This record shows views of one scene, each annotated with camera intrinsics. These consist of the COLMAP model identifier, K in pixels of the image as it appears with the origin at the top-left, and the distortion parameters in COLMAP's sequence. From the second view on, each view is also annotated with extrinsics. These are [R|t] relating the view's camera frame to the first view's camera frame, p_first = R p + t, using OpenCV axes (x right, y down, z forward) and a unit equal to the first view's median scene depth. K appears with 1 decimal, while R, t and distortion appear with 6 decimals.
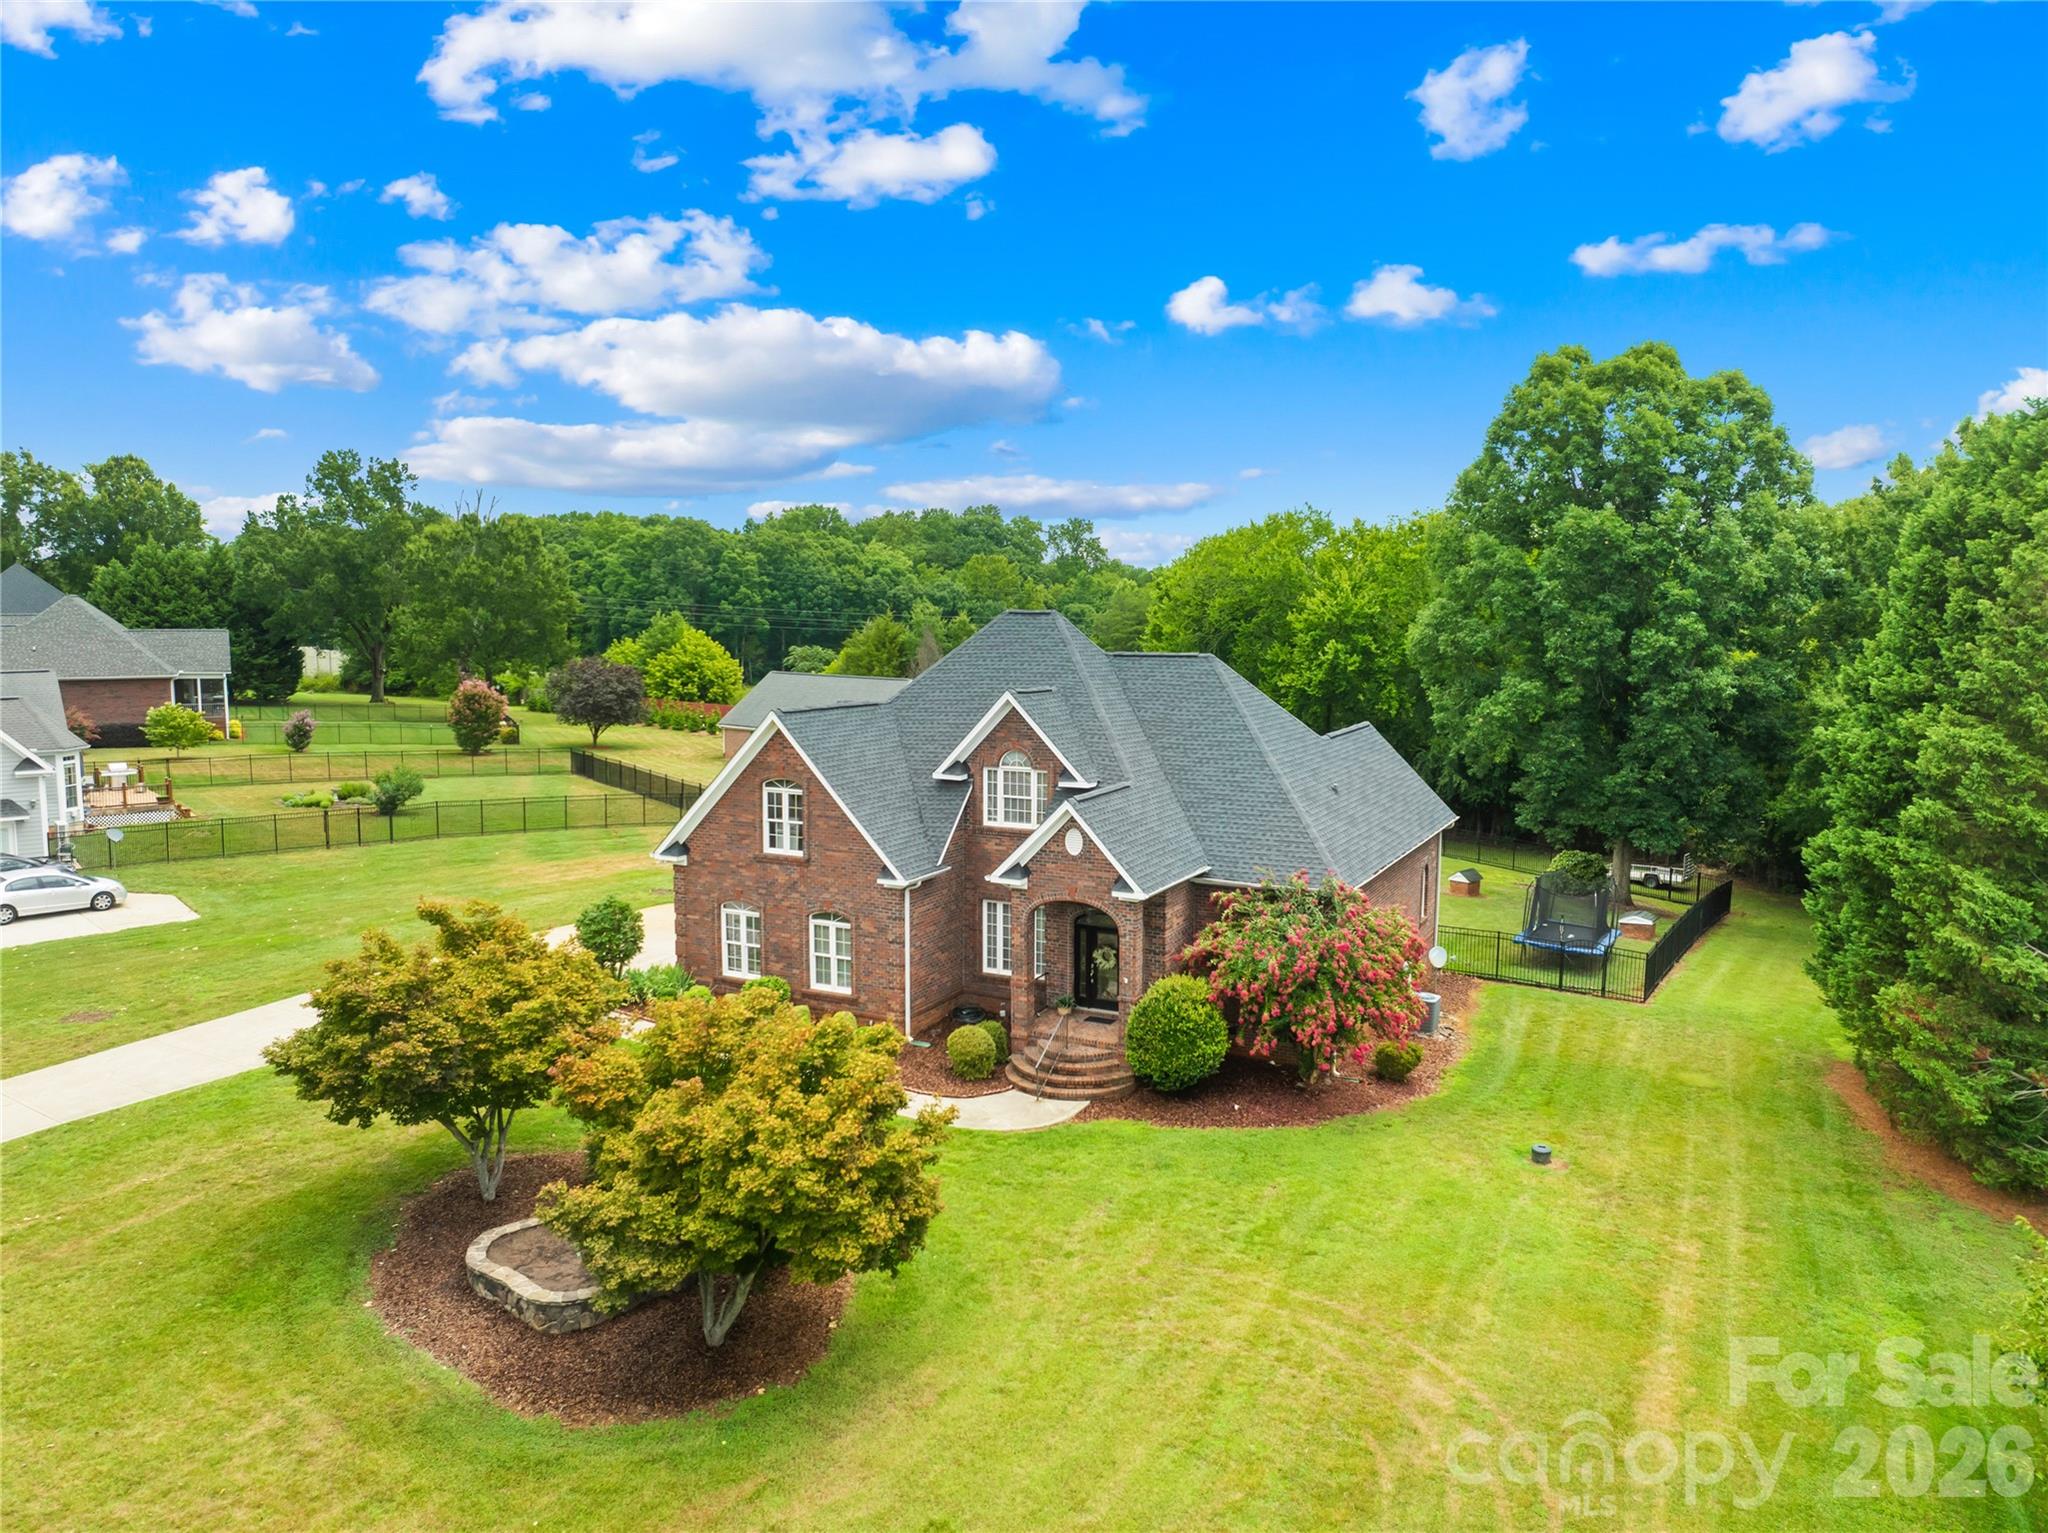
lens RADIAL K [[1445.6, 0, 1024.0], [0, 1445.6, 766.5], [0, 0, 1]] dist [-0.041649, 0.002855]
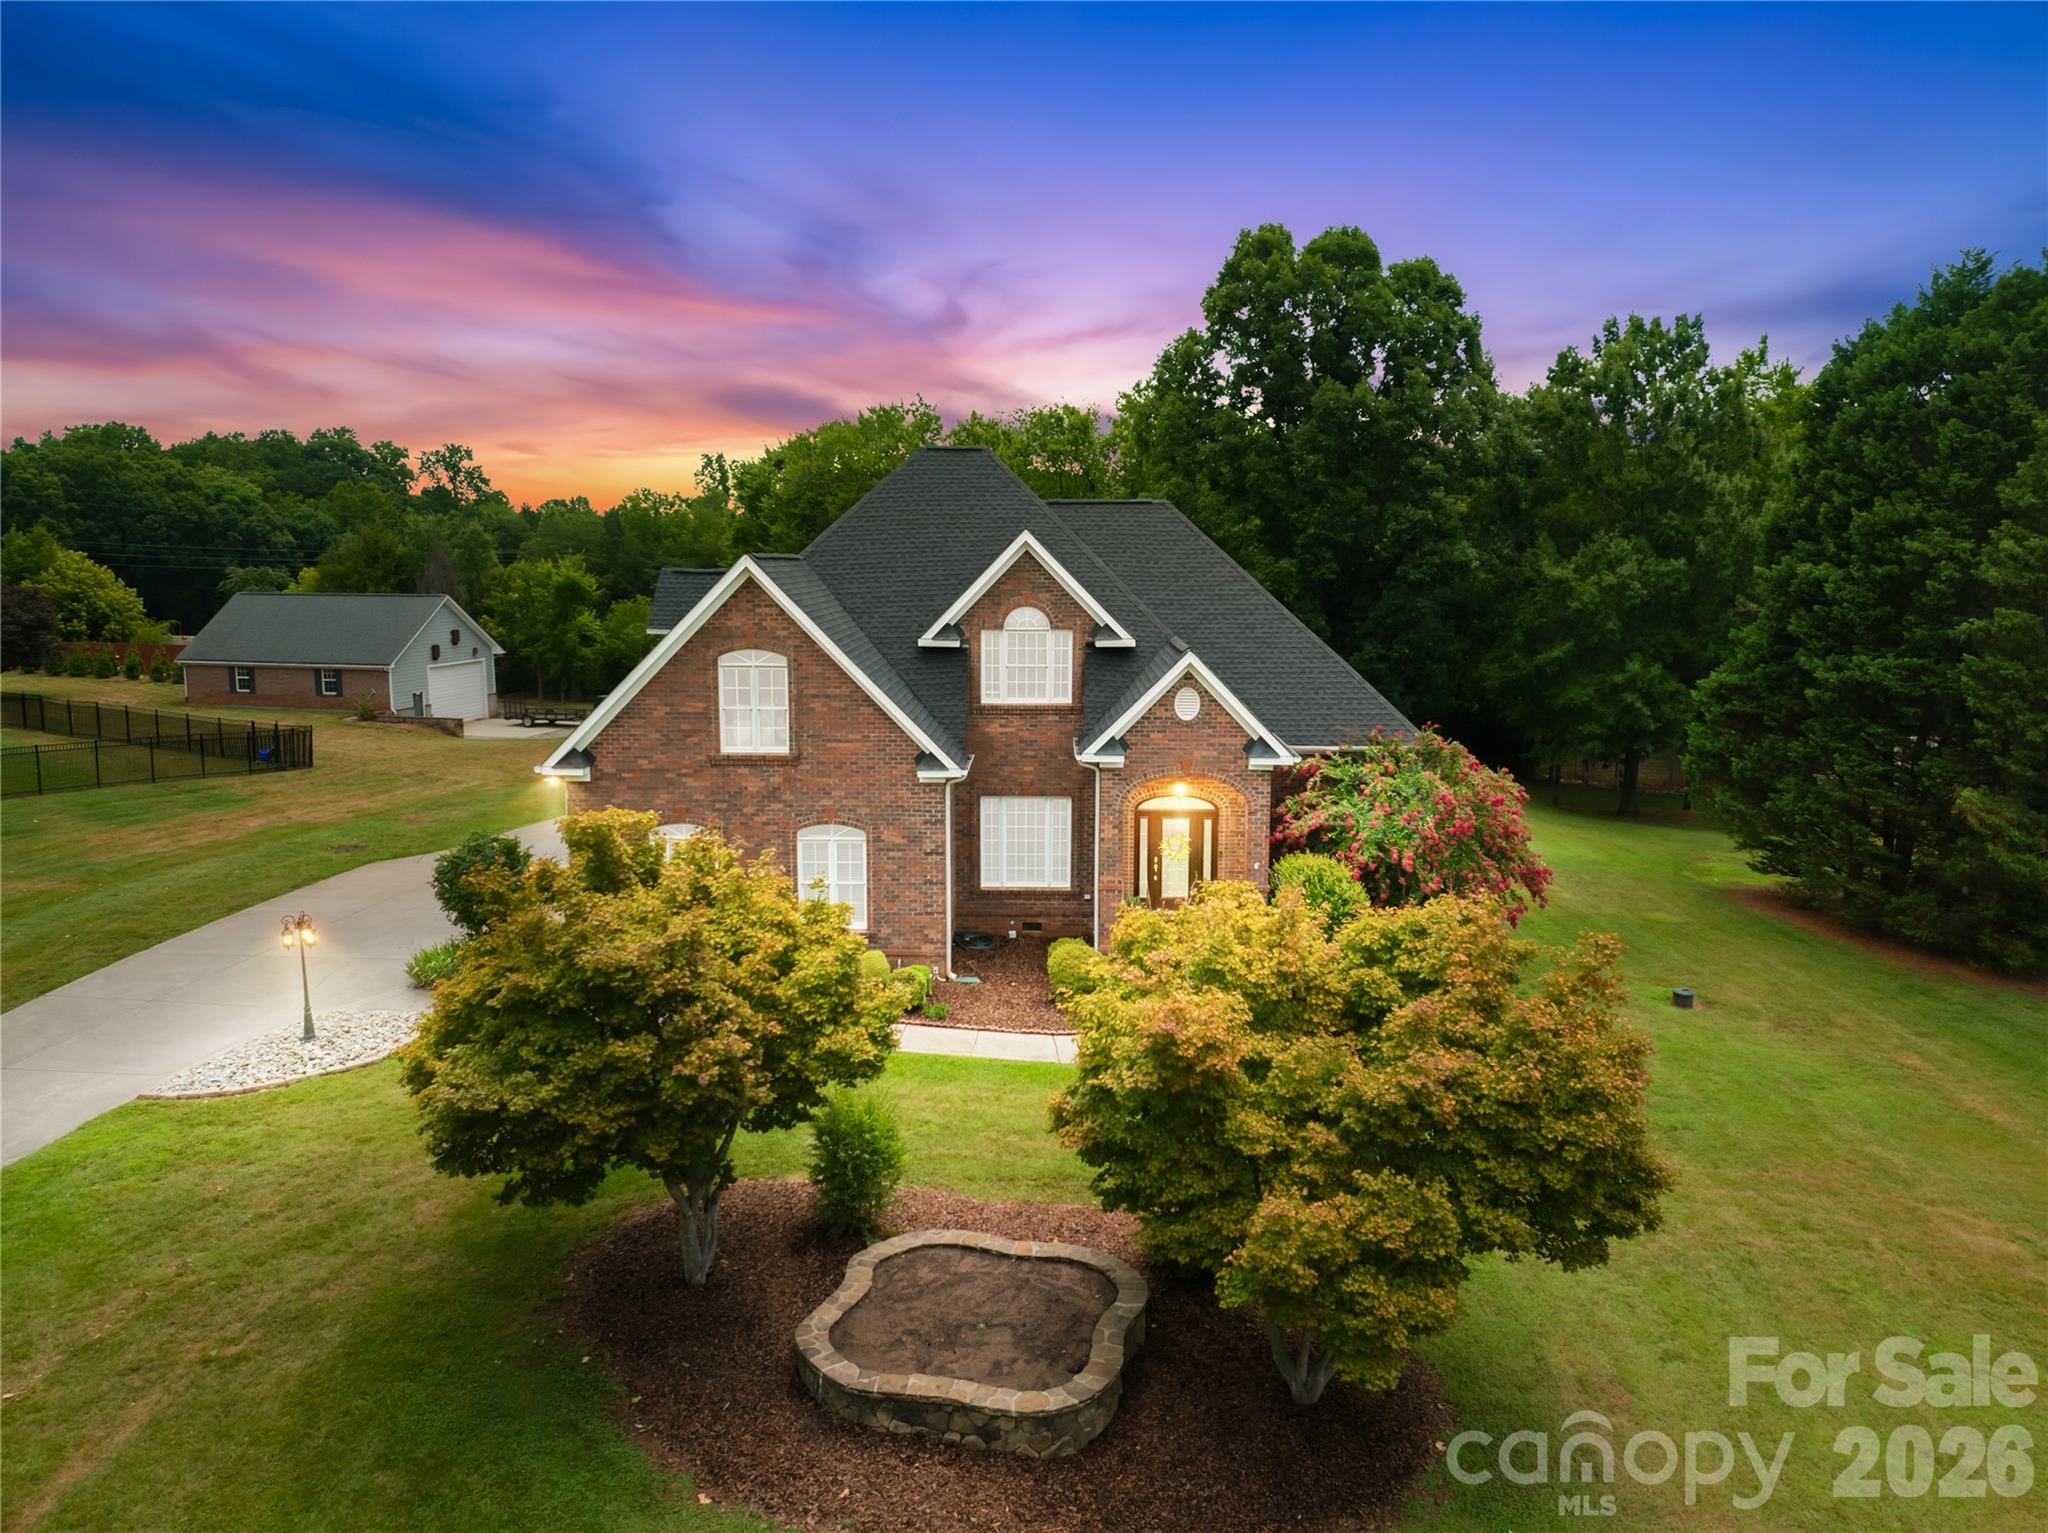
lens RADIAL K [[1445.6, 0, 1024.0], [0, 1445.6, 766.5], [0, 0, 1]] dist [-0.041649, 0.002855]
pose [[0.898097, -0.065267, 0.434928, -0.260500], [0.049881, 0.997662, 0.046714, 0.028846], [-0.436960, -0.020259, 0.899253, 0.197057]]
